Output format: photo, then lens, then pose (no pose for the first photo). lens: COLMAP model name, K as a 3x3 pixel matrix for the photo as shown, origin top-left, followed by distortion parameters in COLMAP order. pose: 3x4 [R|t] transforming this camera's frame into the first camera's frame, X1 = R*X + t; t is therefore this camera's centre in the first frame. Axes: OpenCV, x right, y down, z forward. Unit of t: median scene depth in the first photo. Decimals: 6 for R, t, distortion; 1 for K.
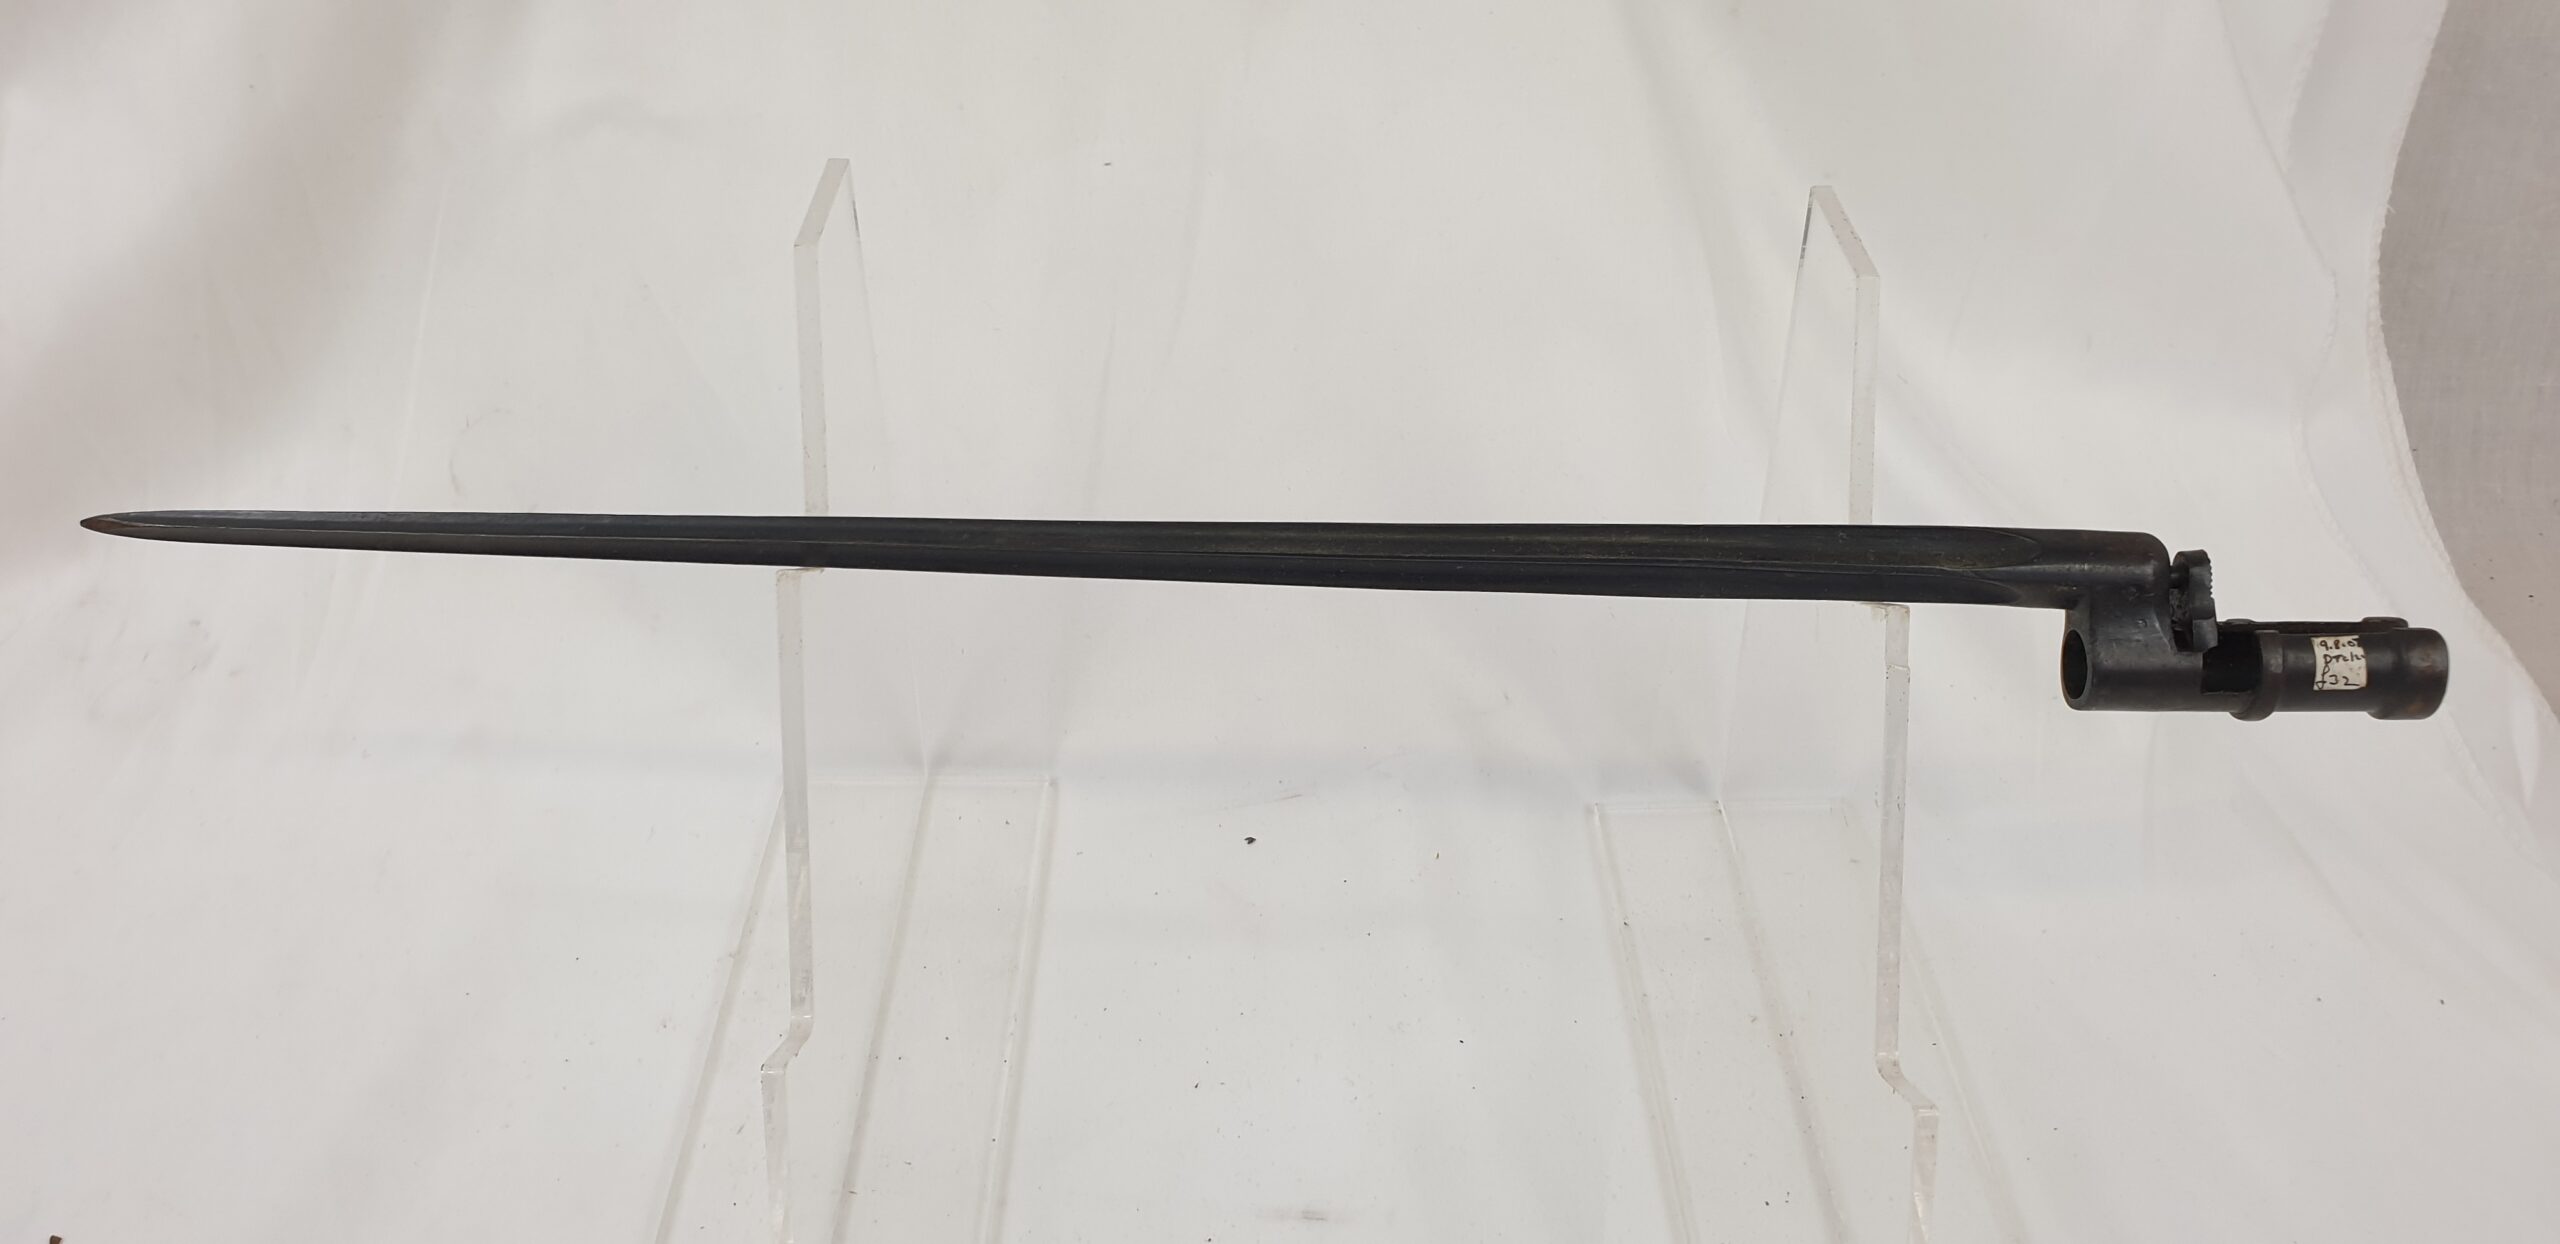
lens RADIAL K [[1884.8, 0, 1261.5], [0, 1884.8, 554.2], [0, 0, 1]] dist [-0.044254, 0.019984]
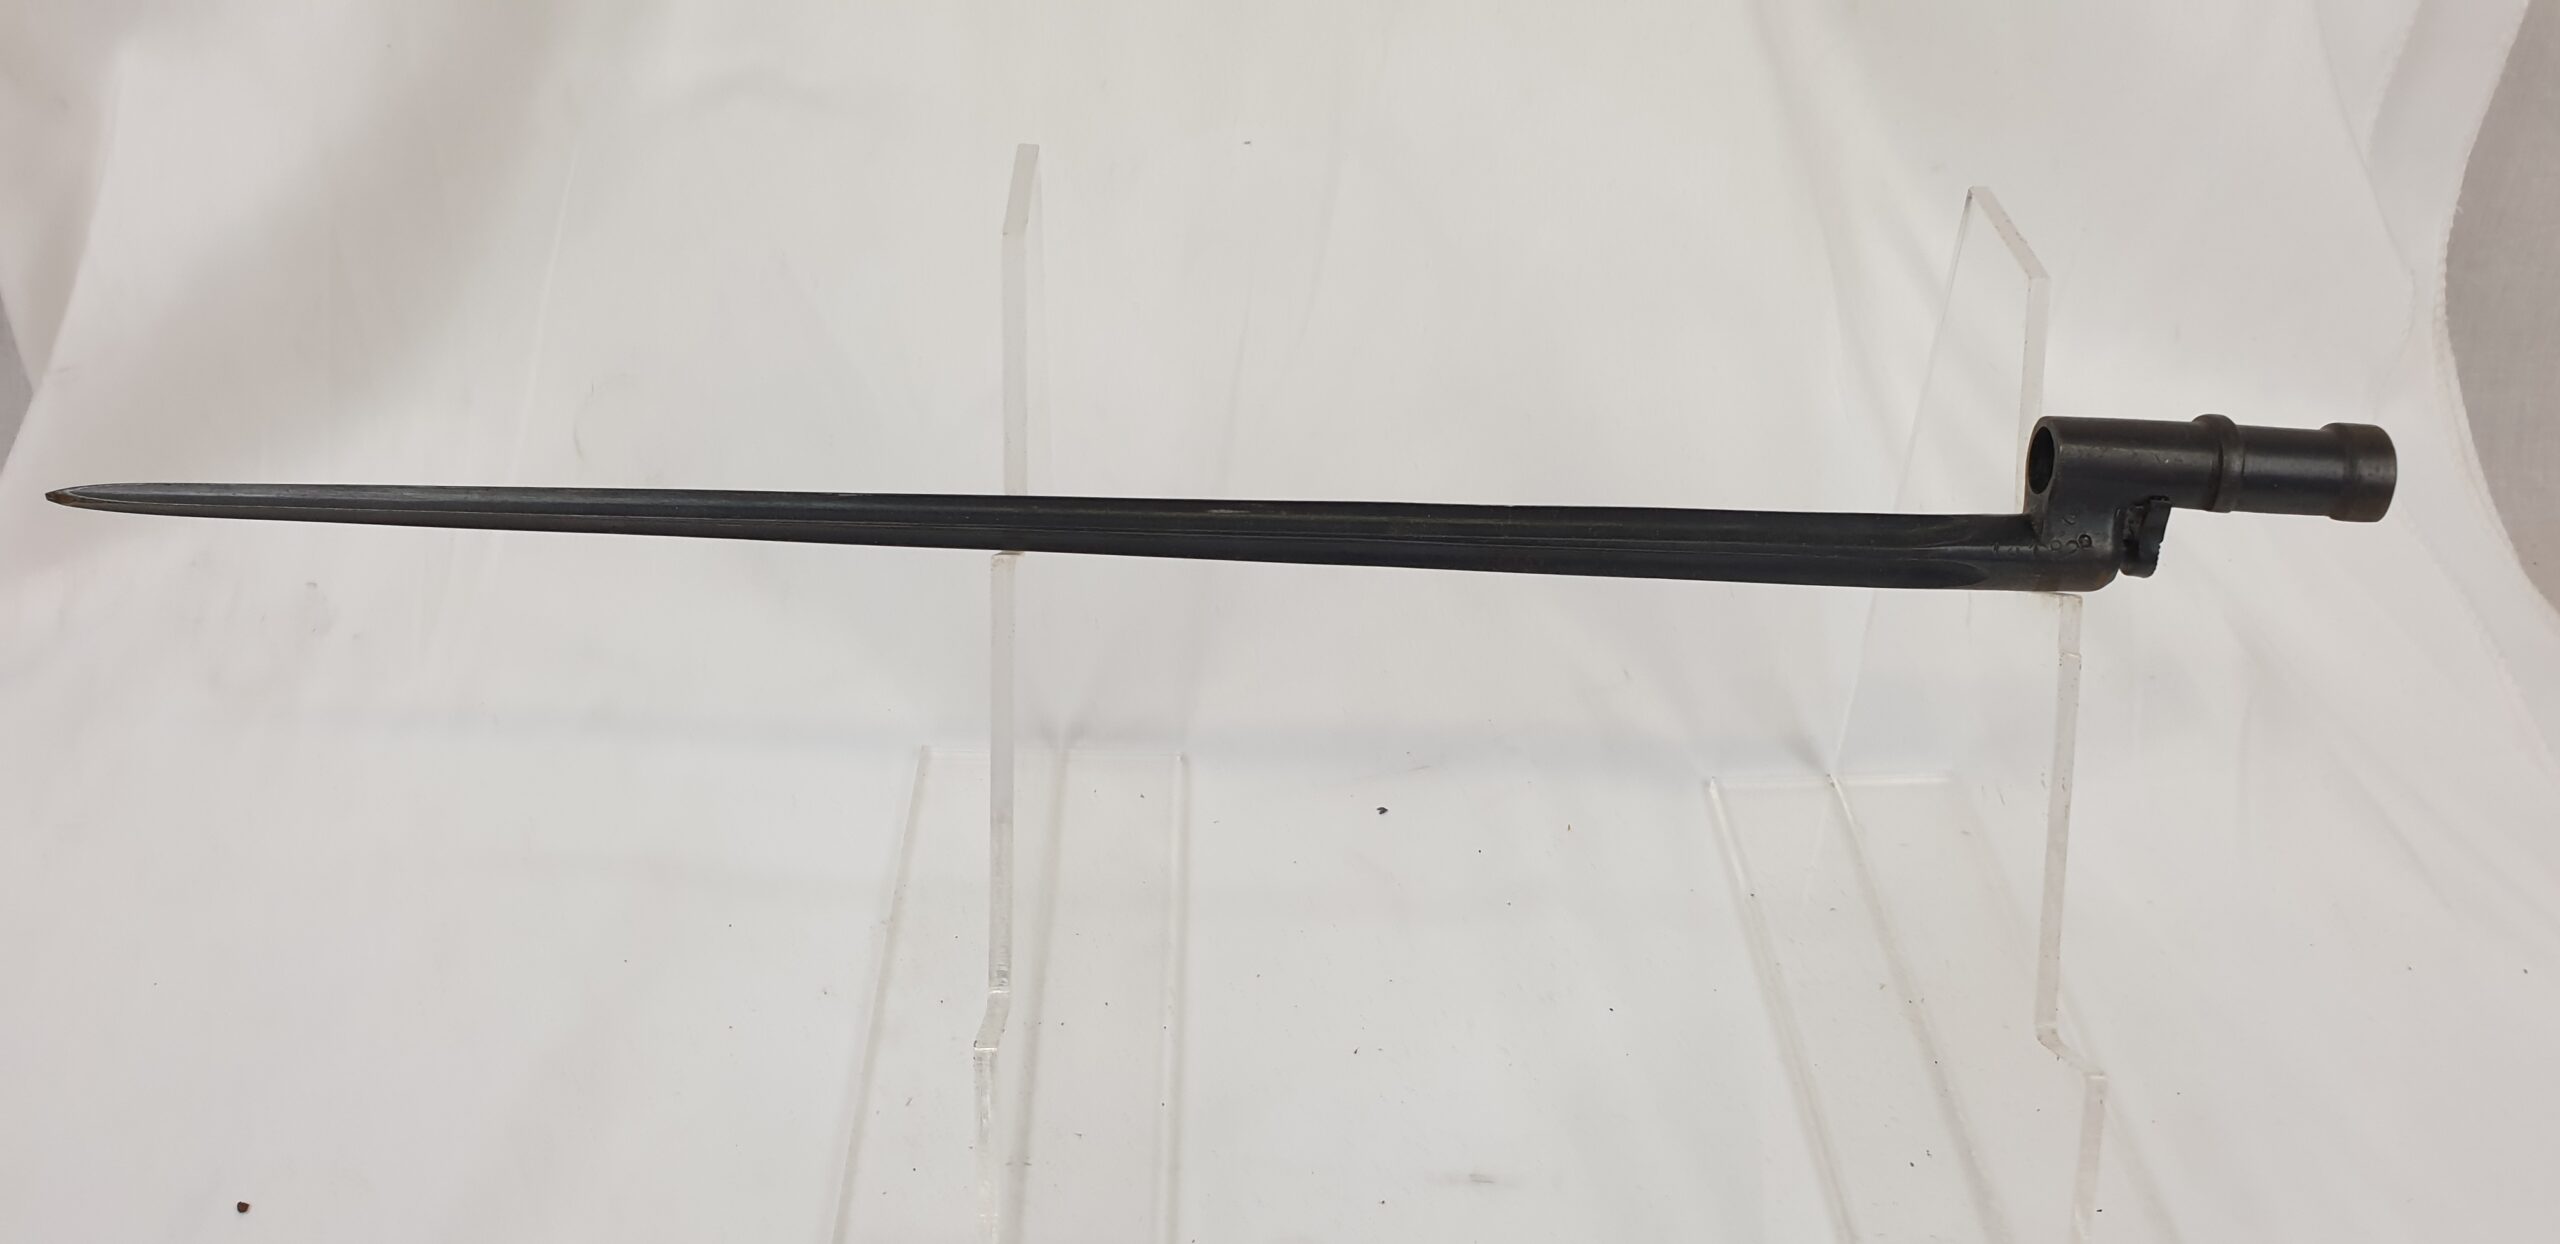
lens RADIAL K [[1884.8, 0, 1287.7], [0, 1884.8, 549.8], [0, 0, 1]] dist [-0.044254, 0.019984]
pose [[0.998765, 0.008093, 0.049012, -0.109320], [-0.009146, 0.999731, 0.021312, -0.012254], [-0.048826, -0.021734, 0.998571, -0.013552]]
